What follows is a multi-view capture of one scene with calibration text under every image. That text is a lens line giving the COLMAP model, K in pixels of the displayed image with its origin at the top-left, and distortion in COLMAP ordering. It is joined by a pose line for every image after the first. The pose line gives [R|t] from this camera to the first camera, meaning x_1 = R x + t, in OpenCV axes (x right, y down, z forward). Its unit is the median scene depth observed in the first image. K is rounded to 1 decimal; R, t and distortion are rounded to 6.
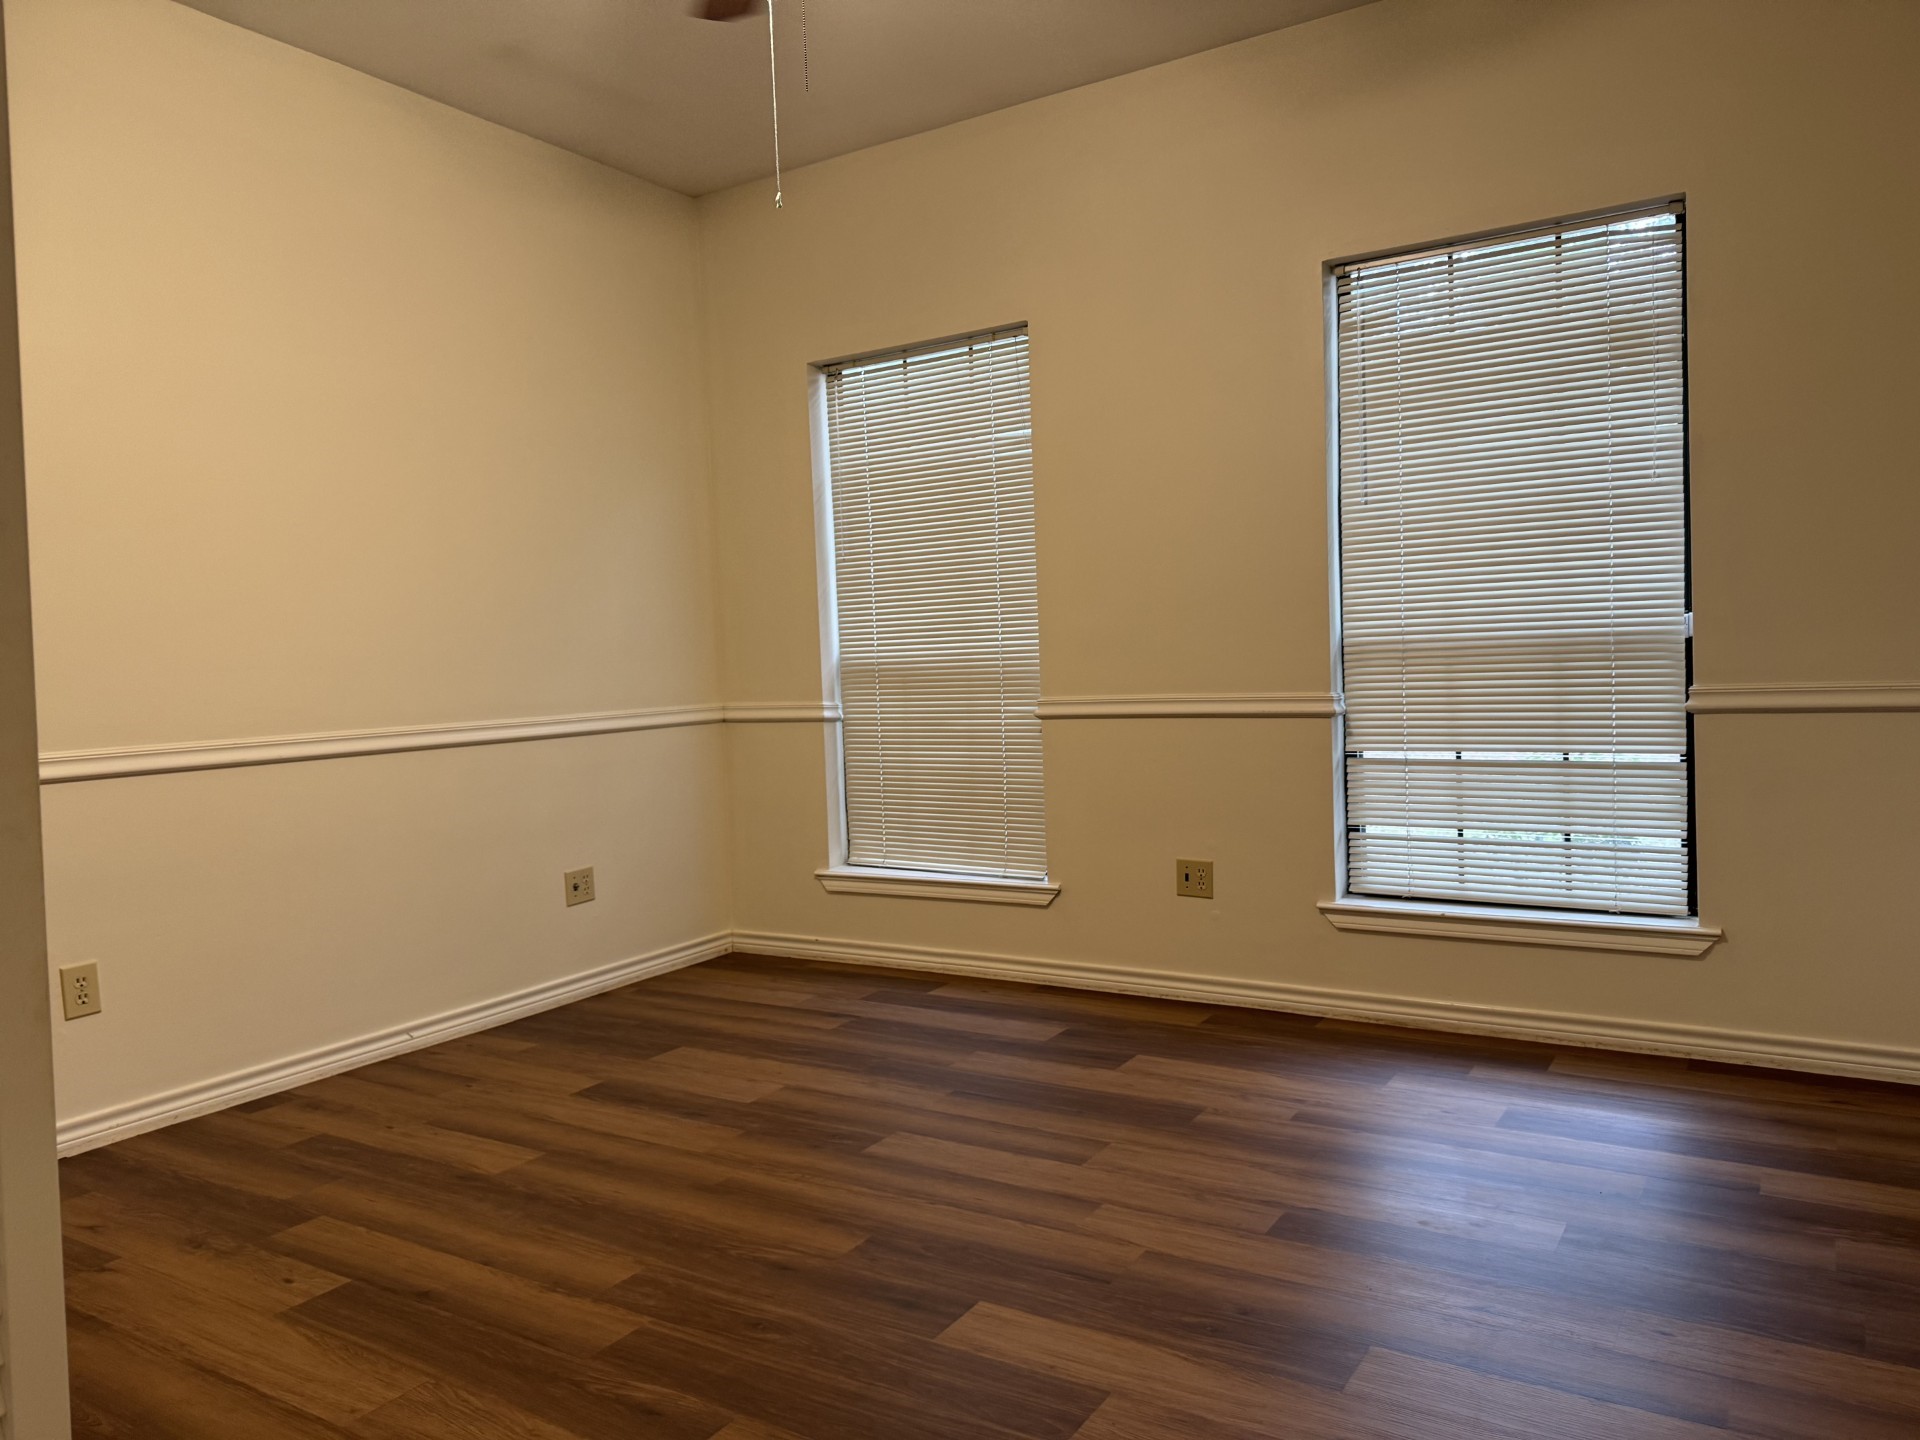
lens RADIAL K [[1368.4, 0, 960.0], [0, 1368.4, 720.0], [0, 0, 1]] dist [-0.066680, 0.002942]
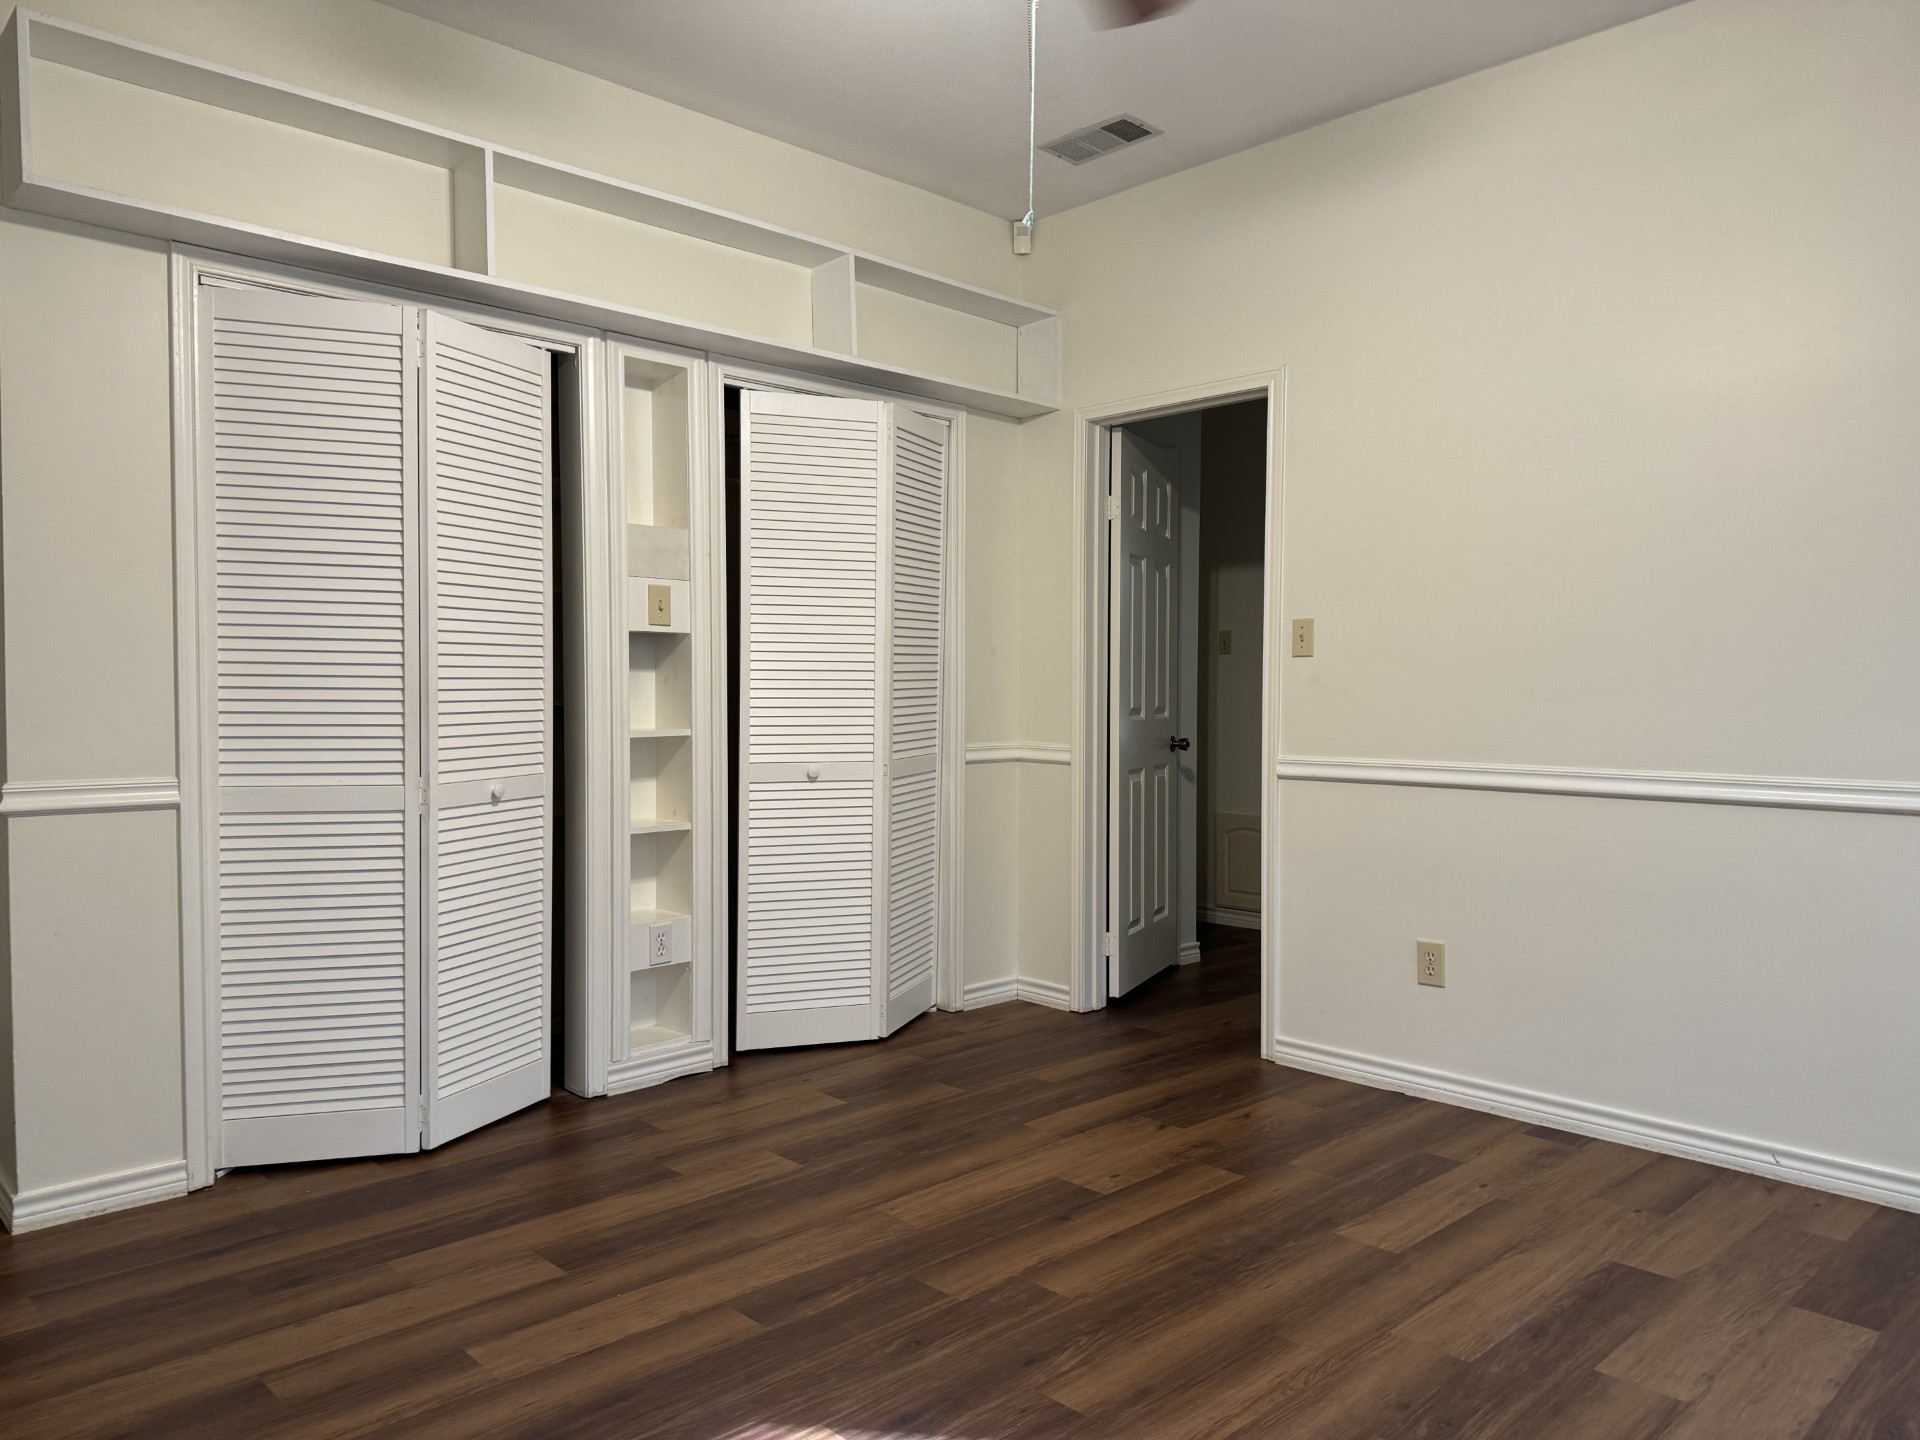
lens RADIAL K [[1368.4, 0, 960.0], [0, 1368.4, 720.0], [0, 0, 1]] dist [-0.066680, 0.002942]
pose [[-0.246752, 0.064644, -0.966920, 0.567727], [-0.058037, 0.994996, 0.081332, -0.076371], [0.967339, 0.076186, -0.241765, 0.879851]]
